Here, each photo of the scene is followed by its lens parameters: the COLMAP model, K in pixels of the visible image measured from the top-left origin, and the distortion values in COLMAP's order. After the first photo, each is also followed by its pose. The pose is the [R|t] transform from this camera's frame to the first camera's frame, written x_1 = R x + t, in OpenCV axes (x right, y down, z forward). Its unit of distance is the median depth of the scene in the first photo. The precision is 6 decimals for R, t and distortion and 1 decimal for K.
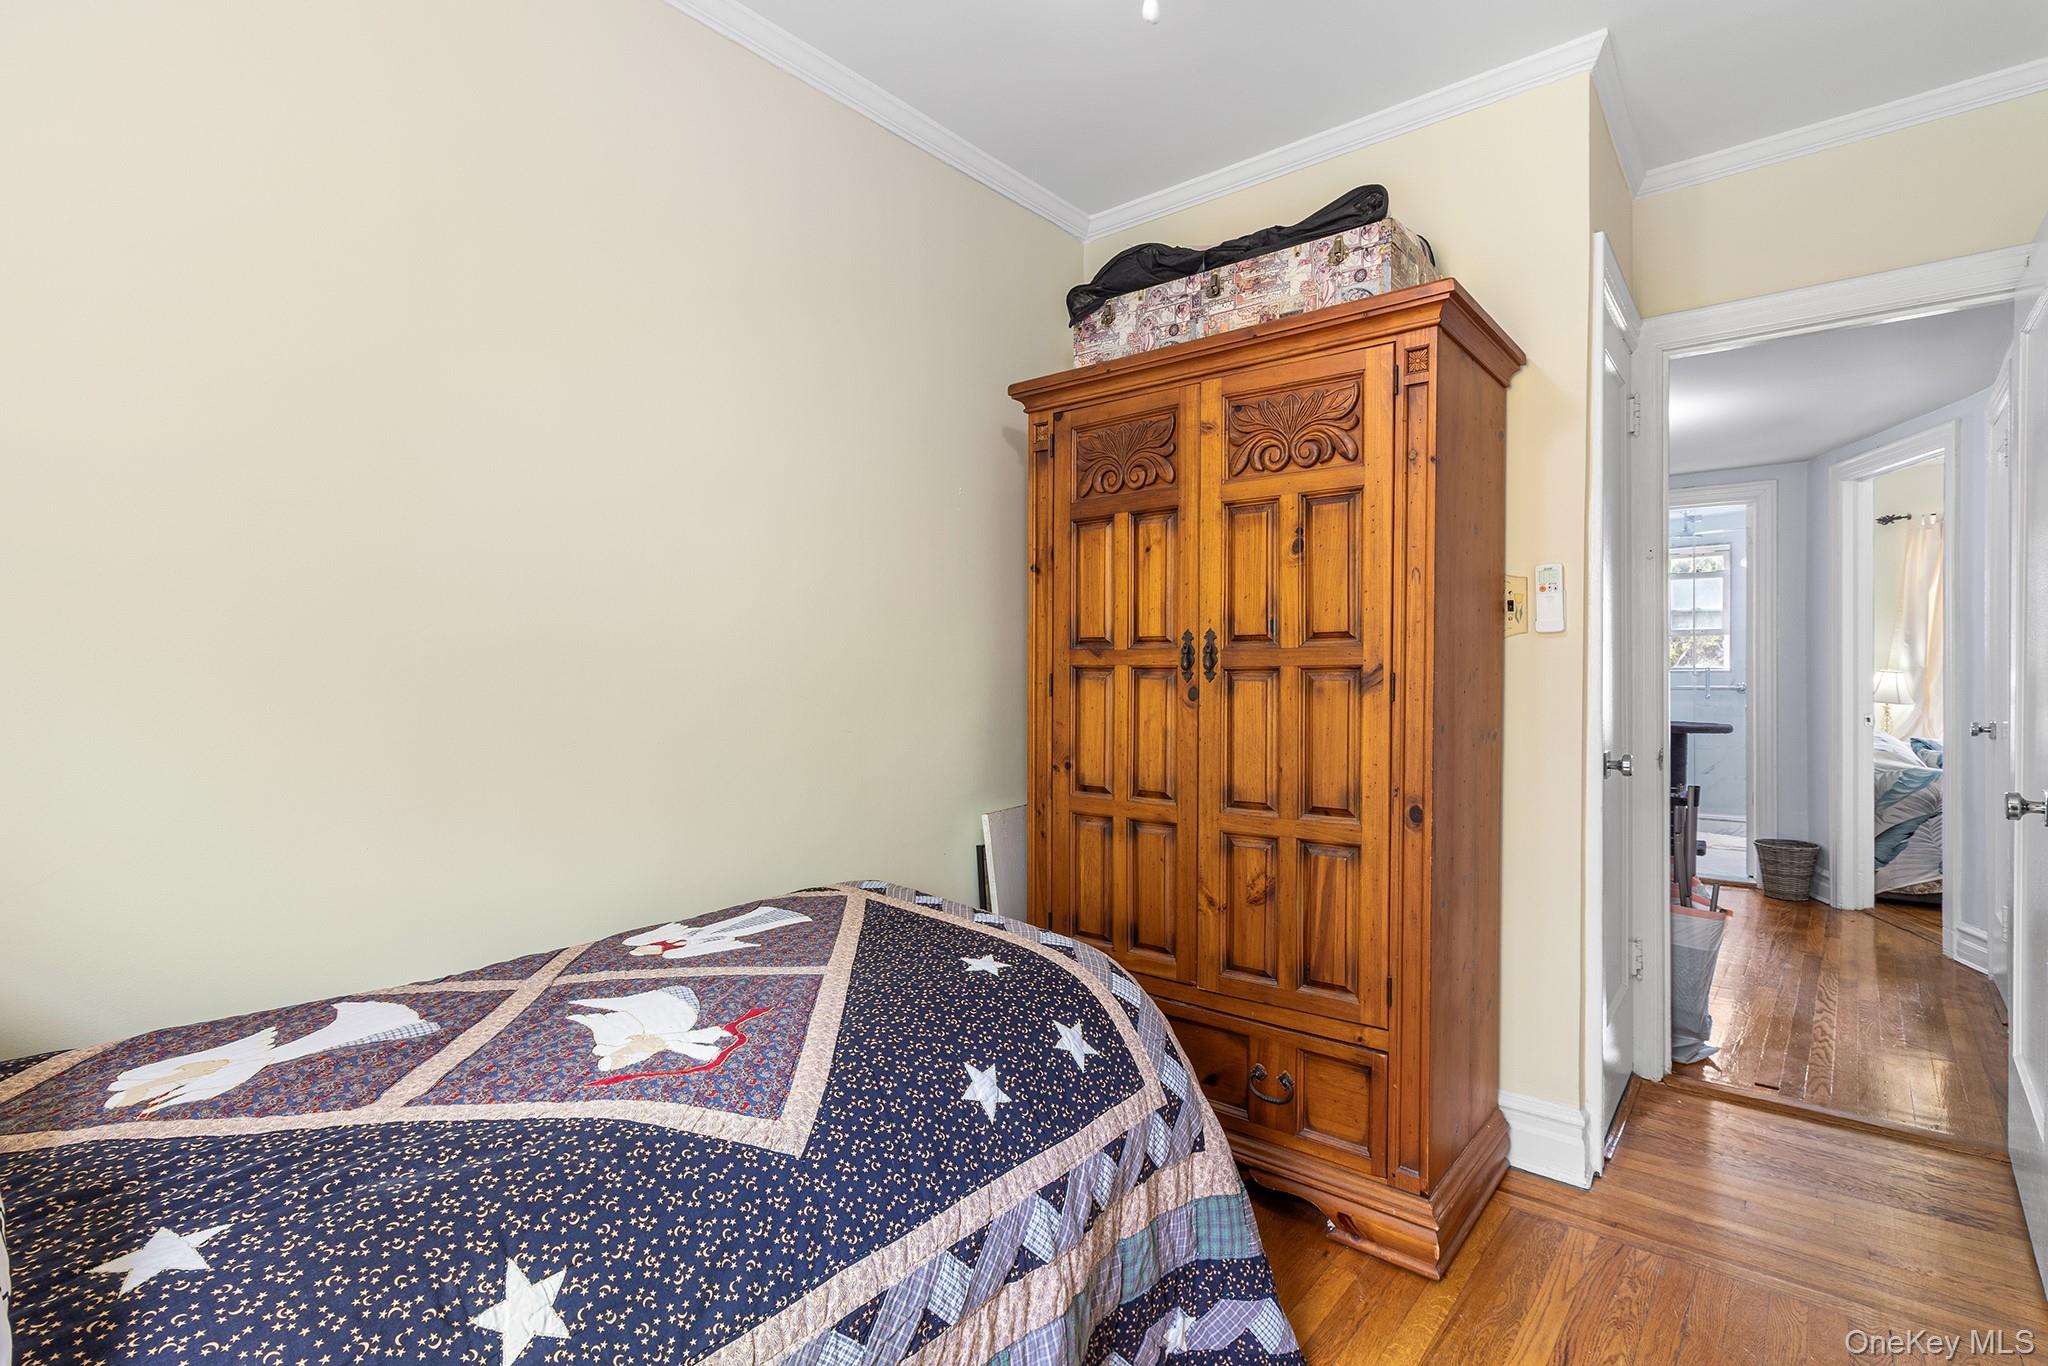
lens RADIAL K [[969.5, 0, 1027.8], [0, 969.5, 683.8], [0, 0, 1]] dist [0.002899, 0.000379]
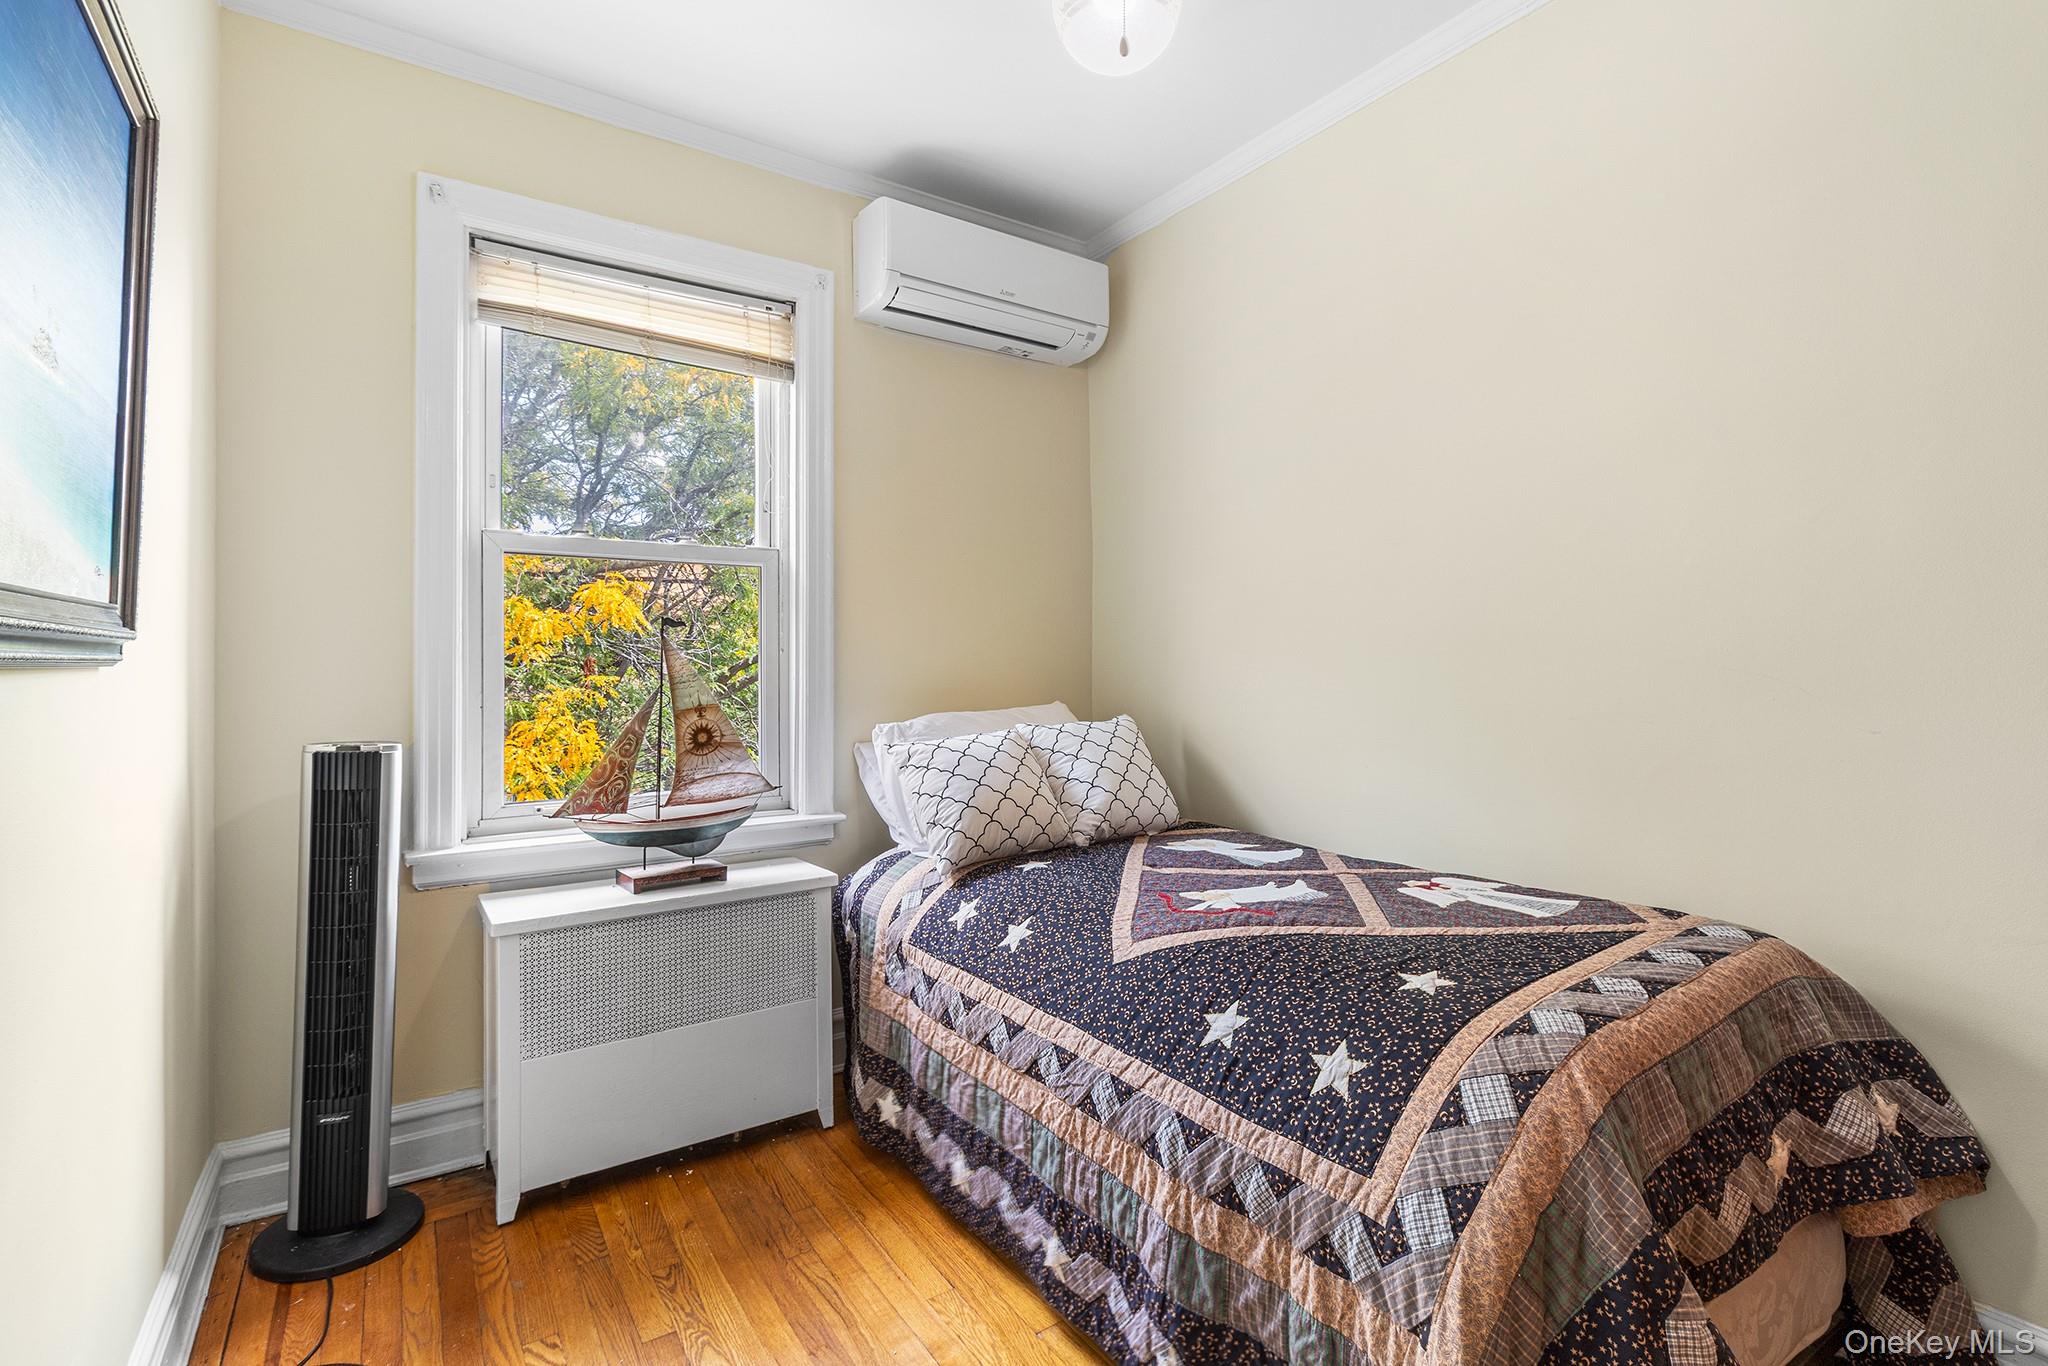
lens RADIAL K [[969.5, 0, 1029.7], [0, 969.5, 681.7], [0, 0, 1]] dist [0.002899, 0.000379]
pose [[-0.296259, 0.027613, -0.954708, 1.082316], [0.007432, 0.999618, 0.026605, -0.005006], [0.955079, 0.000786, -0.296351, 1.130852]]
